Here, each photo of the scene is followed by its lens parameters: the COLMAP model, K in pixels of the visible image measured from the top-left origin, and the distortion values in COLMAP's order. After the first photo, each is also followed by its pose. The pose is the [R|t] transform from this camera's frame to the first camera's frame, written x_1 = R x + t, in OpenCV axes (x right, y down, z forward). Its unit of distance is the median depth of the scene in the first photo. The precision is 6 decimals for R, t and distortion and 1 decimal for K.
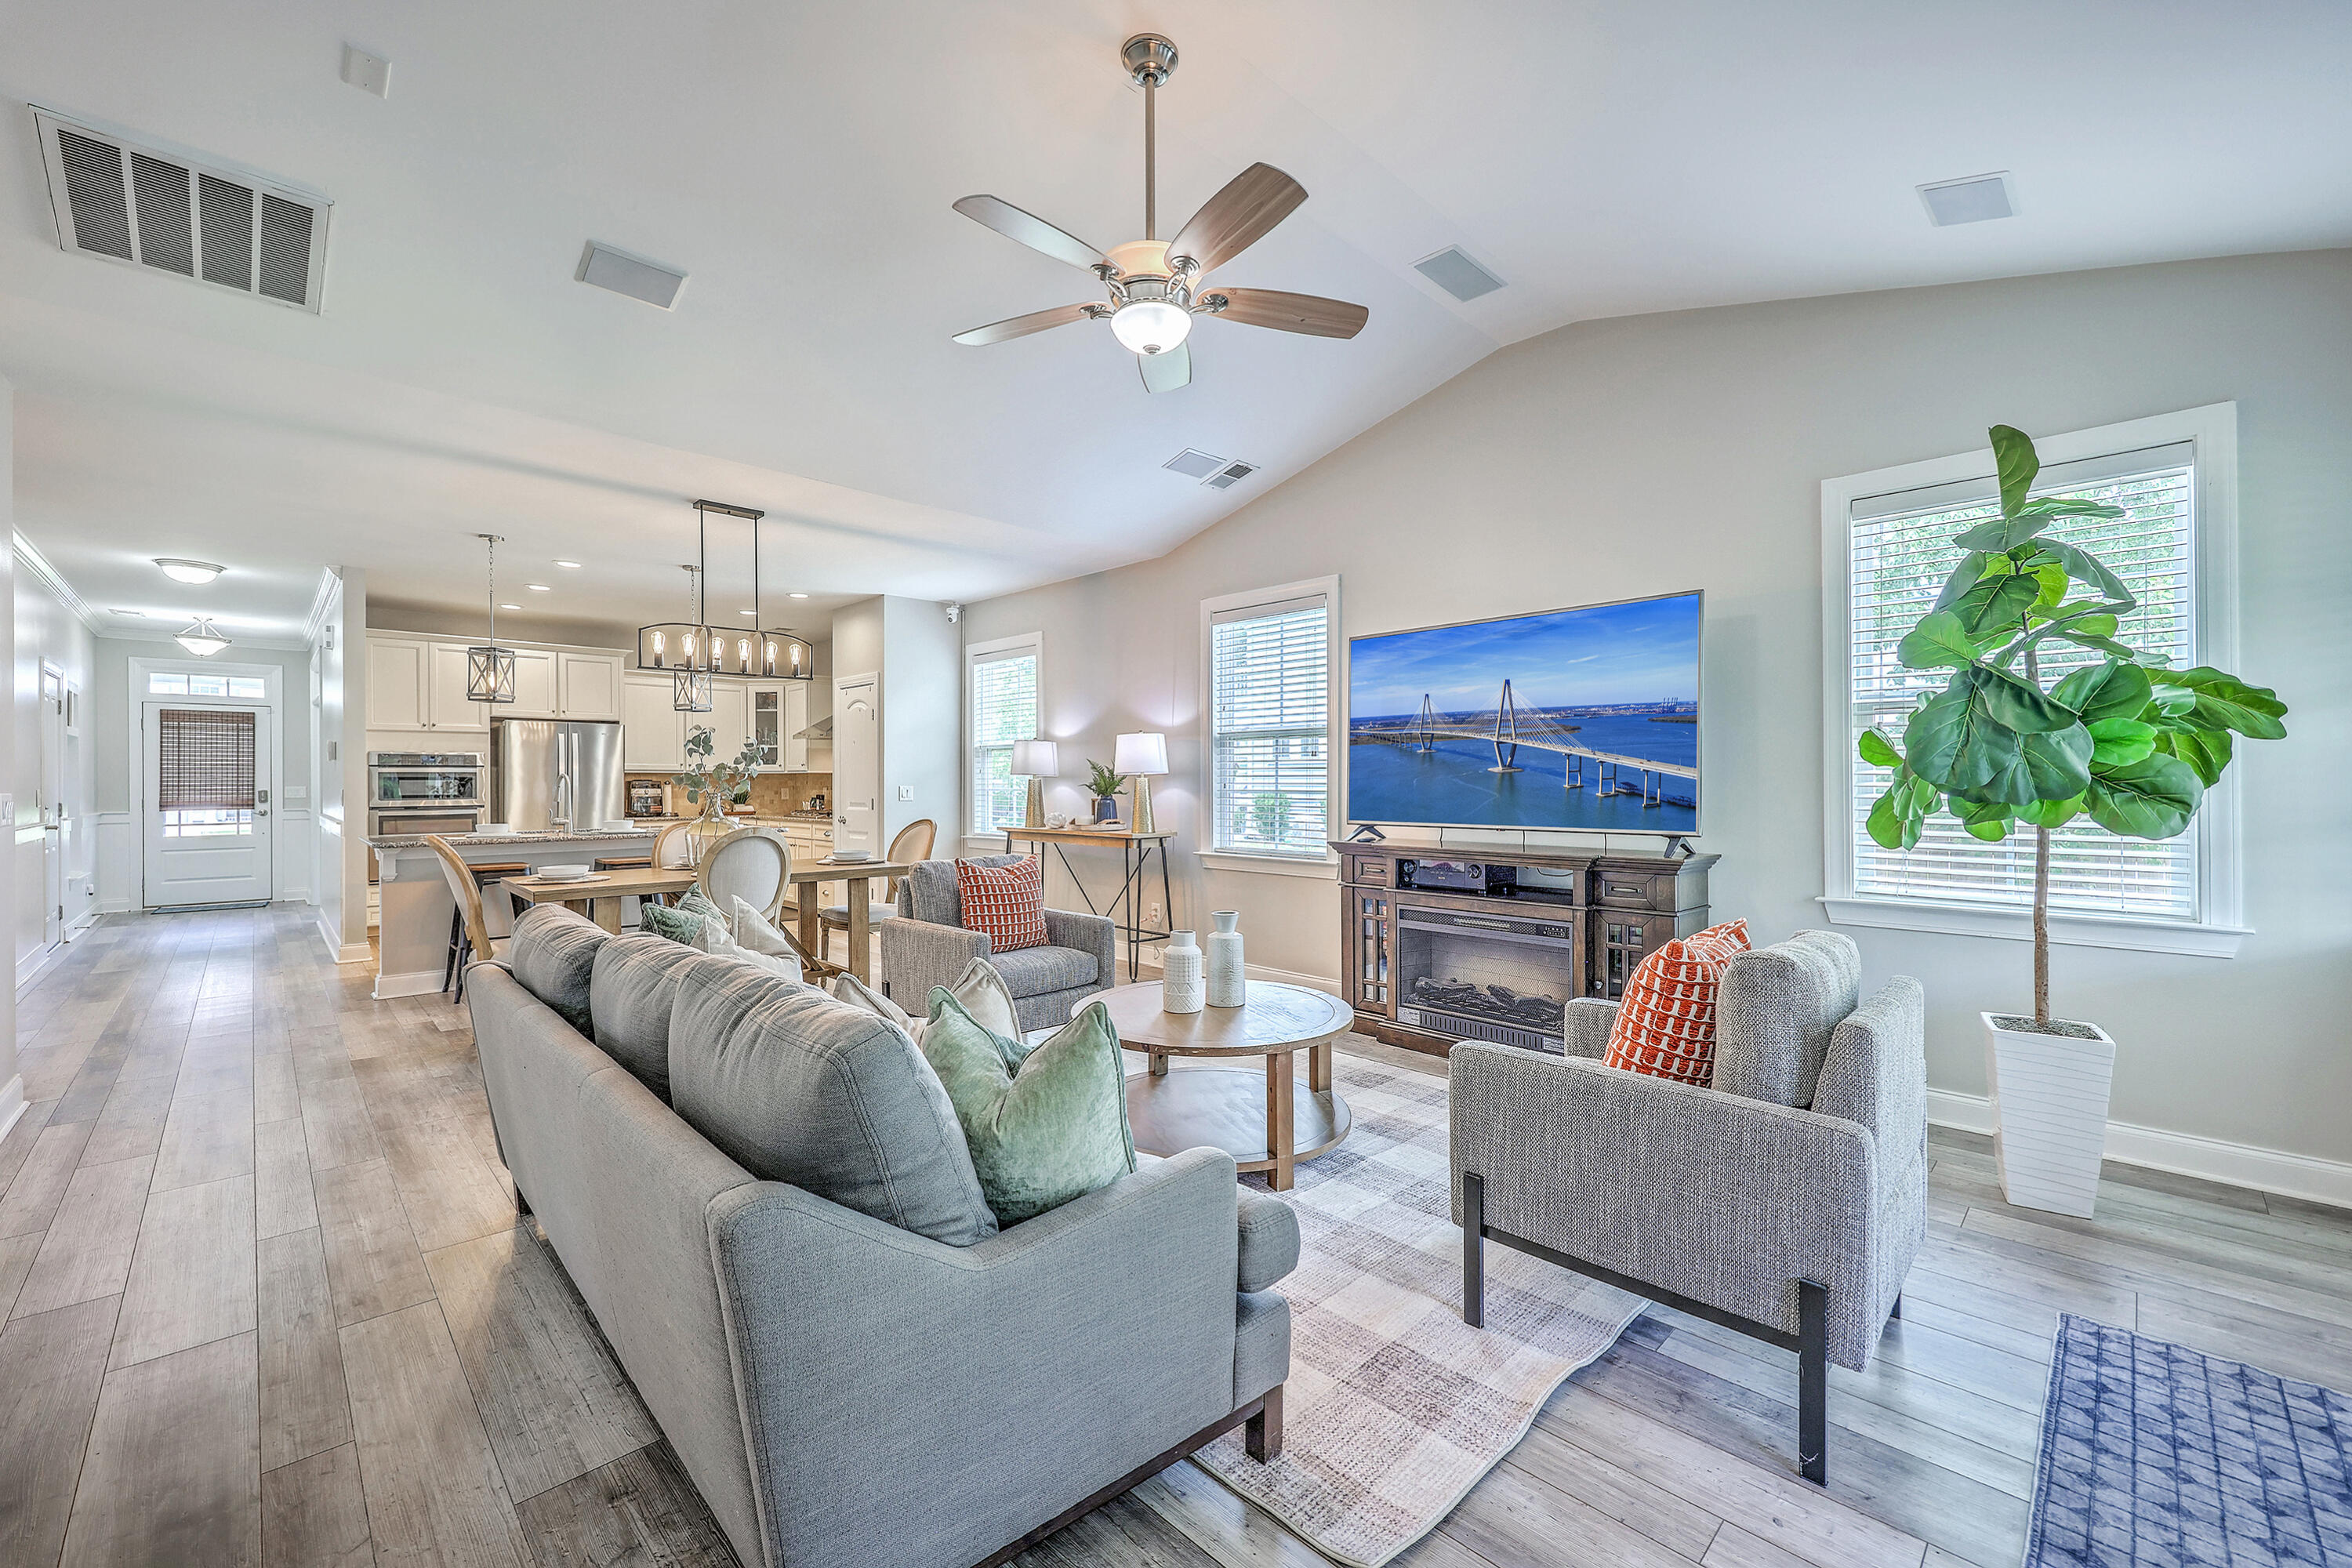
lens RADIAL K [[952.7, 0, 1193.5], [0, 952.7, 783.6], [0, 0, 1]] dist [-0.000671, -0.000718]
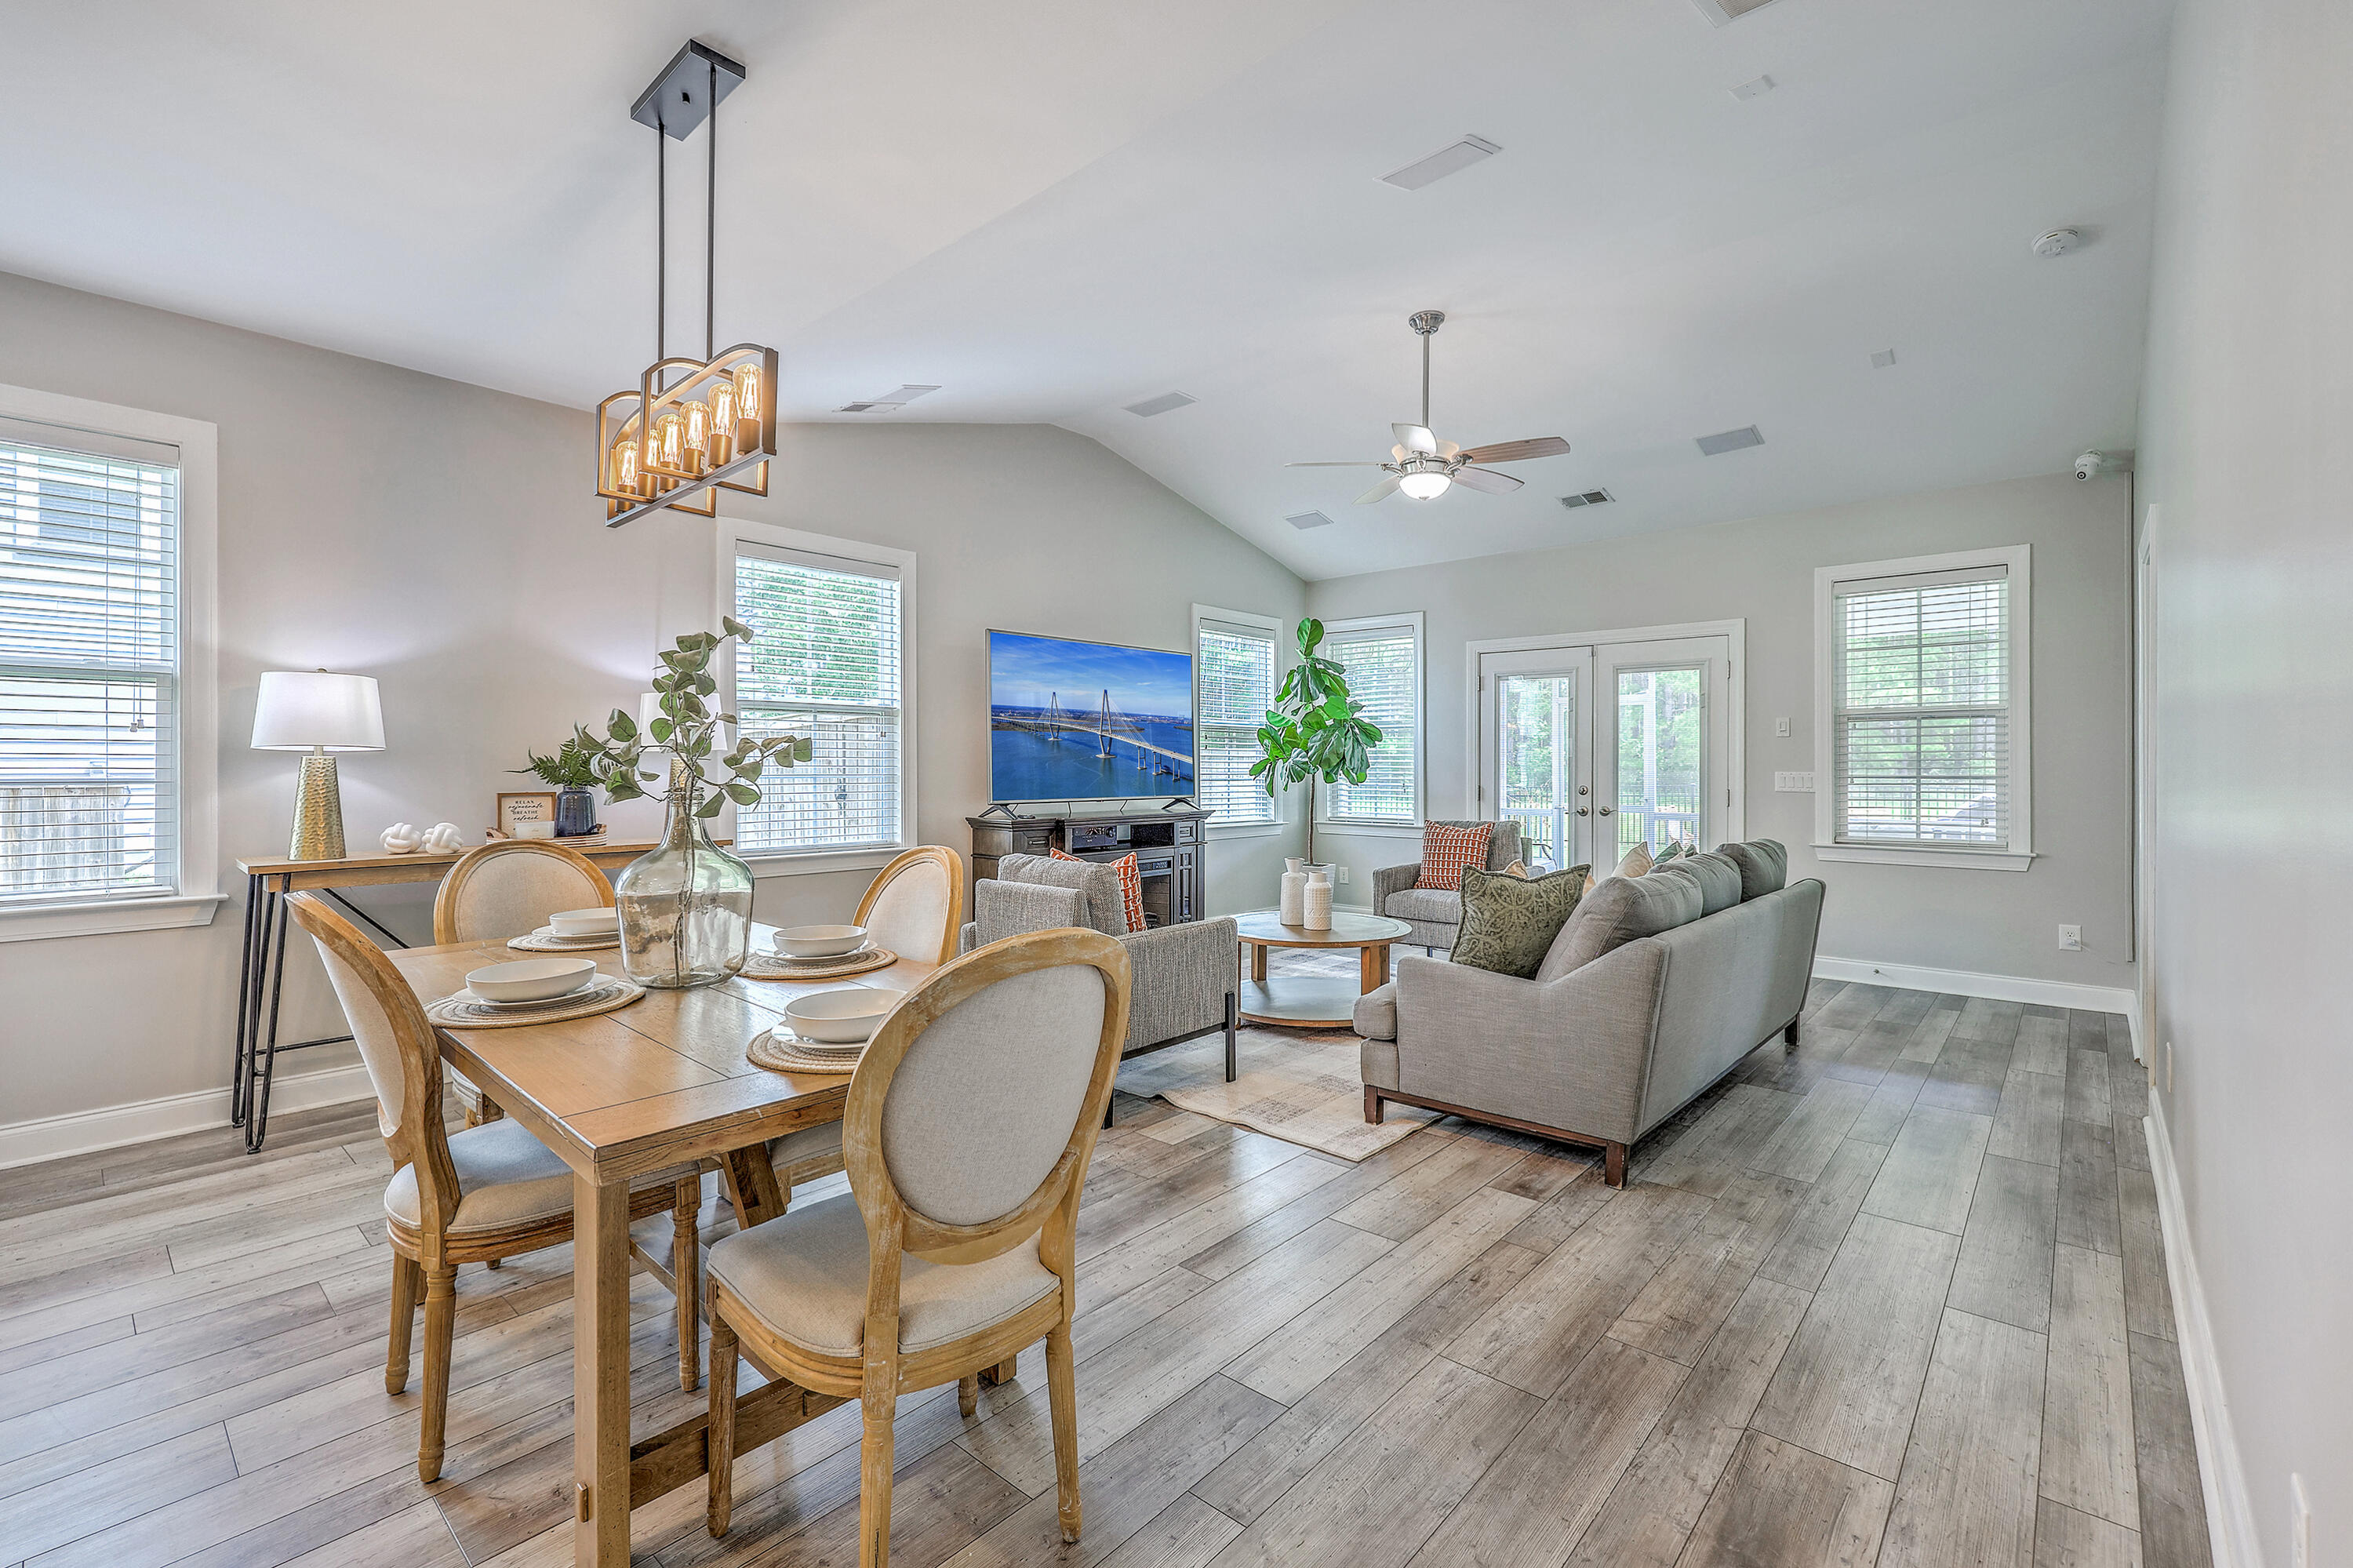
lens RADIAL K [[1015.7, 0, 1192.5], [0, 1015.7, 760.9], [0, 0, 1]] dist [0.001926, -0.001128]
pose [[-0.069470, 0.009027, 0.997543, -0.603226], [0.003484, 0.999955, -0.008807, 0.002869], [-0.997578, 0.002863, -0.069498, 0.525351]]
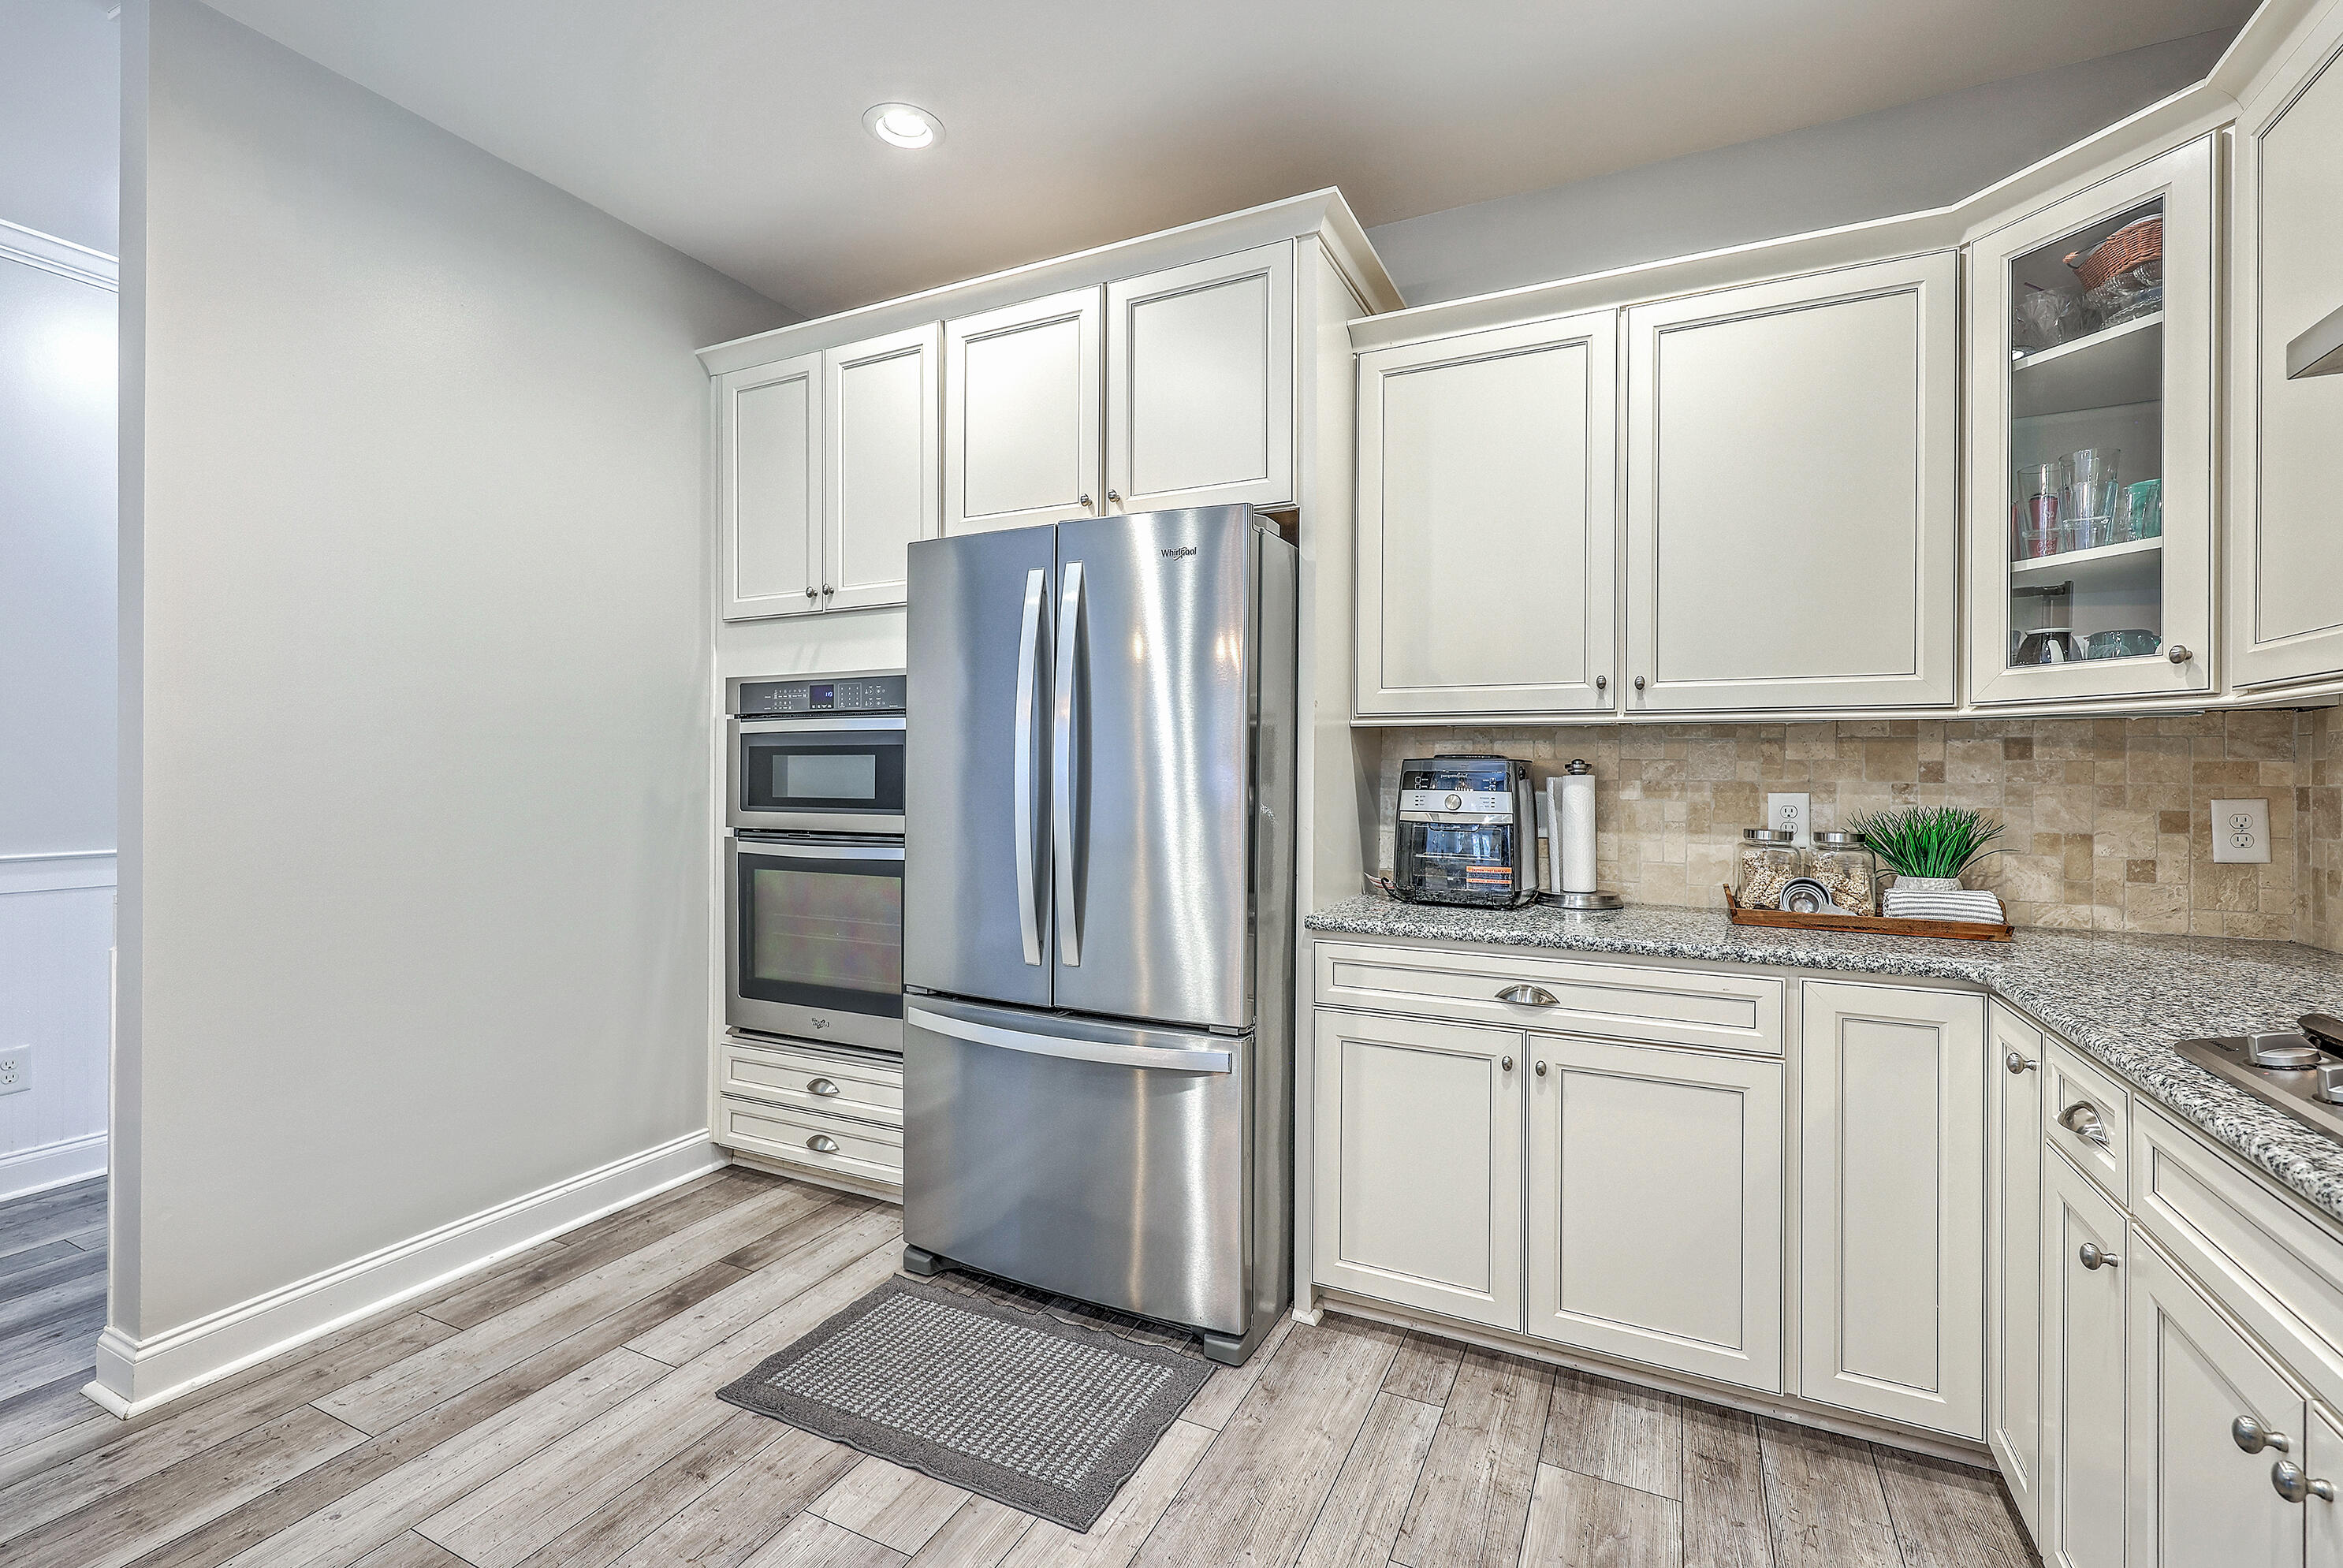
lens RADIAL K [[1011.3, 0, 1176.4], [0, 1011.3, 771.1], [0, 0, 1]] dist [0.001926, -0.001128]
pose [[0.331883, 0.006158, -0.943300, -0.411695], [-0.007647, 0.999963, 0.003837, -0.000337], [0.943289, 0.005940, 0.331918, 0.979643]]
